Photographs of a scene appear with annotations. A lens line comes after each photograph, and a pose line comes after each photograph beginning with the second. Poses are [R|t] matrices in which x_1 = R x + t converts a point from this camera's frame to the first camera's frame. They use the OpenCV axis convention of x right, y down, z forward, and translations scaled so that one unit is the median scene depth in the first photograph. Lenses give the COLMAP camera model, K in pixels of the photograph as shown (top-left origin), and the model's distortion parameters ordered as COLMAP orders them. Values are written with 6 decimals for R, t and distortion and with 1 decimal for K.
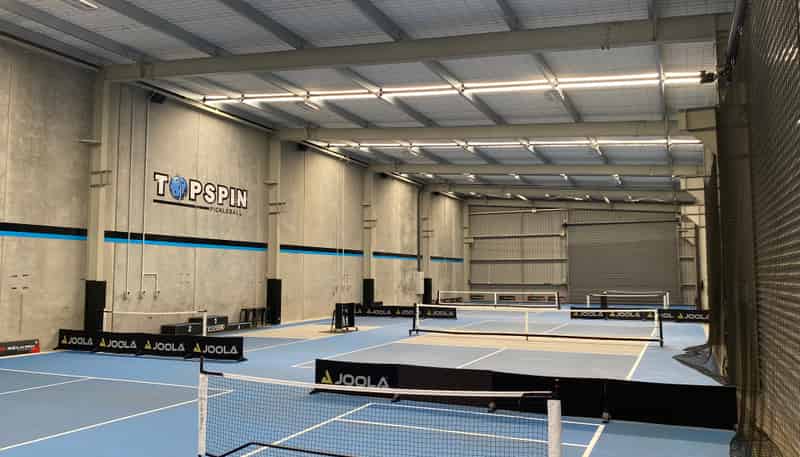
lens RADIAL K [[598.4, 0, 401.5], [0, 598.4, 223.9], [0, 0, 1]] dist [0.045925, -0.069352]
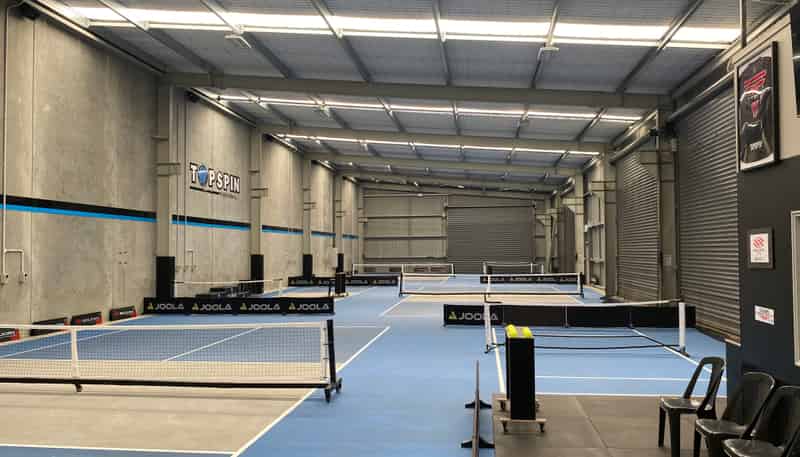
lens RADIAL K [[598.4, 0, 405.9], [0, 598.4, 227.9], [0, 0, 1]] dist [0.045925, -0.069352]
pose [[0.953155, 0.006522, 0.302411, -0.334902], [-0.021062, 0.998772, 0.044844, -0.019492], [-0.301748, -0.049113, 0.952122, -0.208784]]
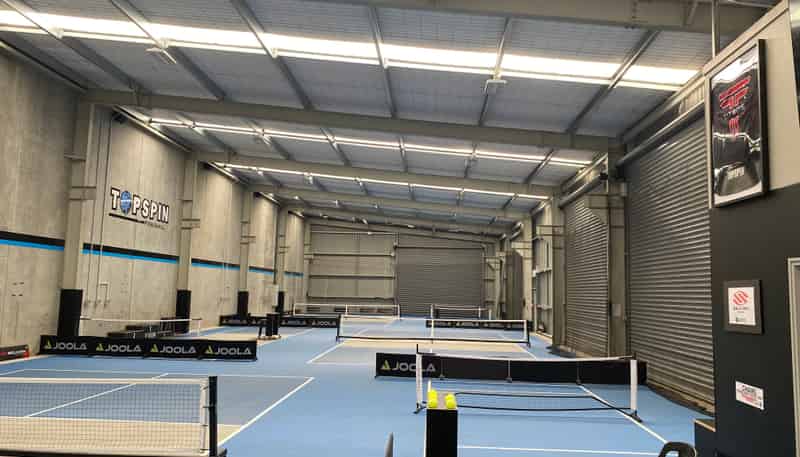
lens RADIAL K [[598.4, 0, 399.0], [0, 598.4, 220.3], [0, 0, 1]] dist [0.045925, -0.069352]
pose [[0.930041, 0.067131, 0.361272, -0.292893], [-0.057810, 0.997658, -0.036558, -0.016901], [-0.362880, 0.013115, 0.931743, -0.155971]]
